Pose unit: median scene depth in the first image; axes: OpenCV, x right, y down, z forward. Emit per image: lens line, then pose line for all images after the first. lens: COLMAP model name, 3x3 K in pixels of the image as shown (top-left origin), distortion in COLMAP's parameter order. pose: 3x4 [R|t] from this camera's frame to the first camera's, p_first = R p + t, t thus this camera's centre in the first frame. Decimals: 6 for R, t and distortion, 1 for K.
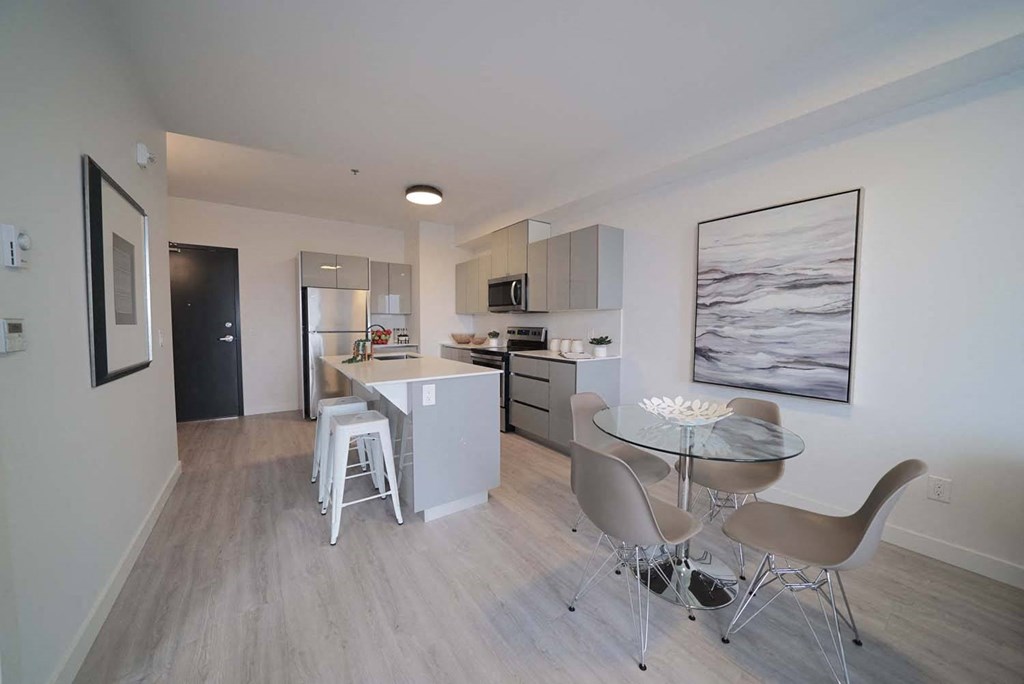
lens RADIAL K [[356.6, 0, 512.0], [0, 356.6, 342.0], [0, 0, 1]] dist [-0.022886, 0.000011]
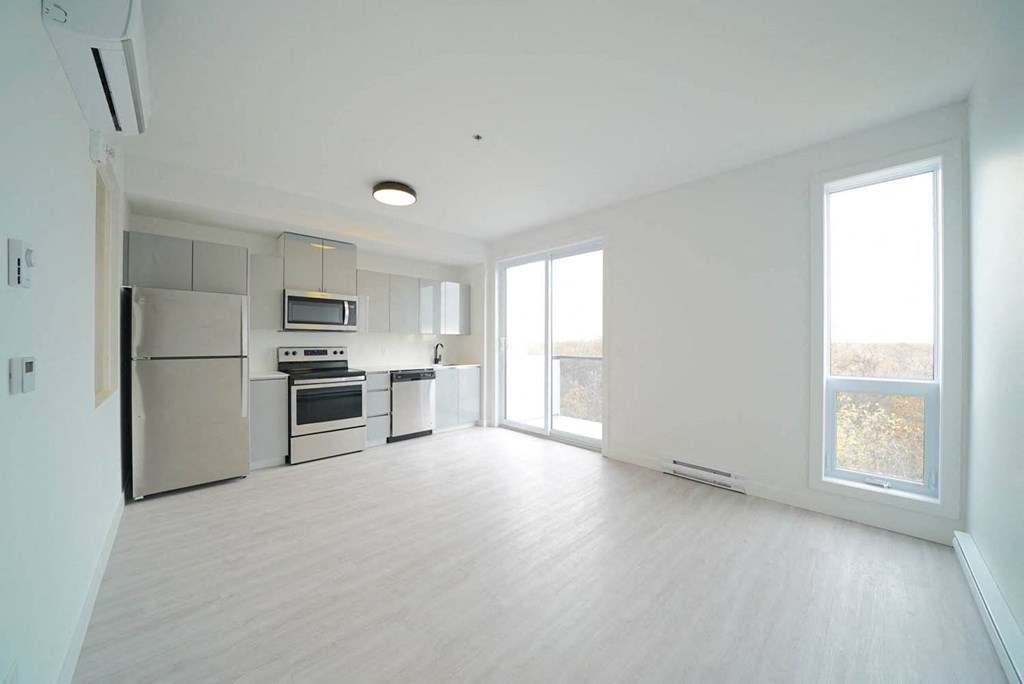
lens RADIAL K [[356.6, 0, 512.0], [0, 356.6, 342.0], [0, 0, 1]] dist [-0.022886, 0.000011]
pose [[-0.166200, -0.012016, 0.986019, -1.030779], [0.044771, 0.998803, 0.019718, -0.053340], [-0.985075, 0.047422, -0.165463, 0.691547]]
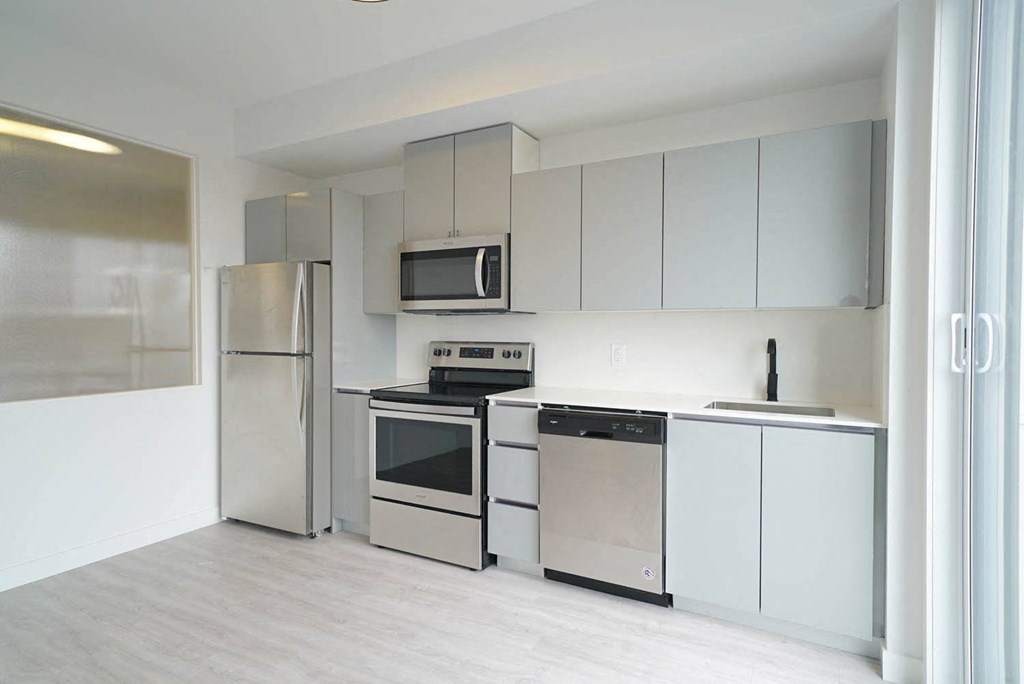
lens RADIAL K [[566.6, 0, 512.6], [0, 566.6, 337.9], [0, 0, 1]] dist [0.038345, -0.000048]
pose [[0.900700, -0.009845, 0.434331, -0.283428], [0.024487, 0.999304, -0.028128, -0.025812], [-0.433752, 0.035970, 0.900314, 0.285520]]
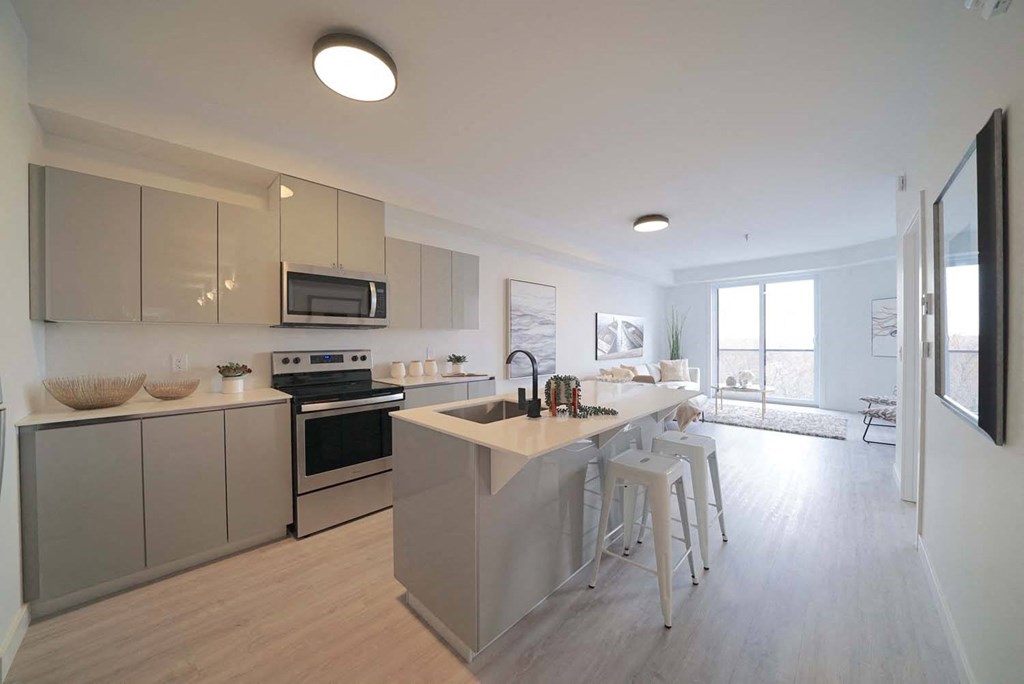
lens RADIAL K [[361.2, 0, 506.0], [0, 361.2, 341.9], [0, 0, 1]] dist [-0.023641, -0.000030]
pose [[-0.185087, -0.011102, 0.982659, -0.694238], [0.055974, 0.998194, 0.021821, -0.056850], [-0.981127, 0.059042, -0.184131, 0.860663]]
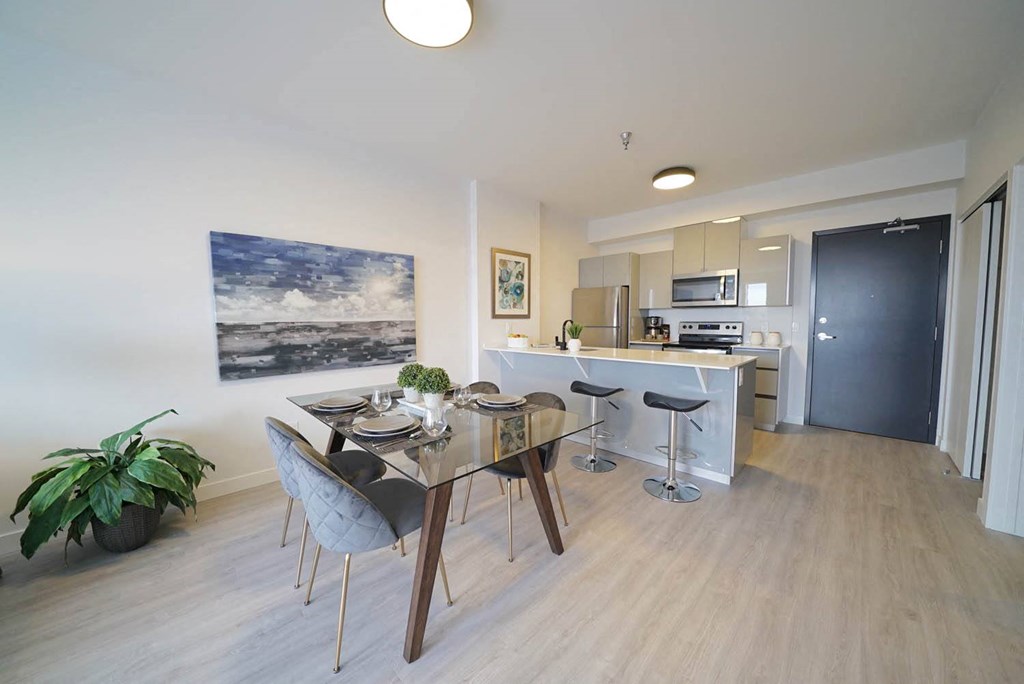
lens RADIAL K [[356.6, 0, 512.0], [0, 356.6, 342.0], [0, 0, 1]] dist [-0.022886, 0.000011]
pose [[0.986026, -0.021622, 0.165182, -0.738720], [0.020192, 0.999743, 0.010326, -0.006046], [-0.165362, -0.006847, 0.986209, 0.100631]]
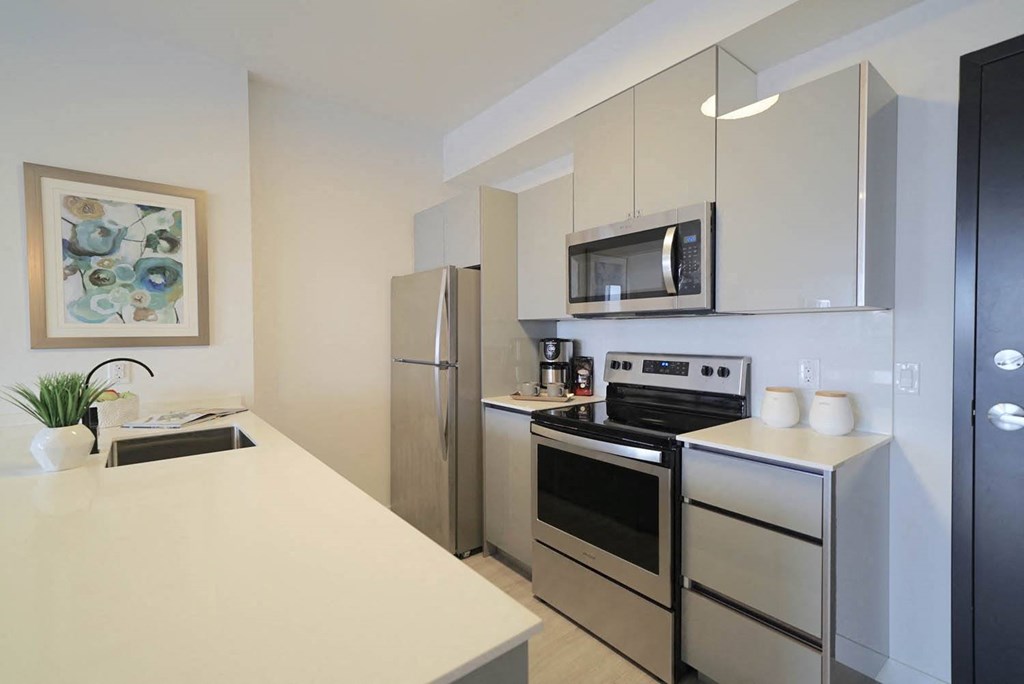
lens RADIAL K [[461.2, 0, 512.0], [0, 461.2, 342.0], [0, 0, 1]] dist [0.001313, 0.007054]
pose [[0.998162, -0.013435, 0.059095, -0.174515], [0.015315, 0.999387, -0.031485, -0.044179], [-0.058636, 0.032332, 0.997756, 0.543527]]
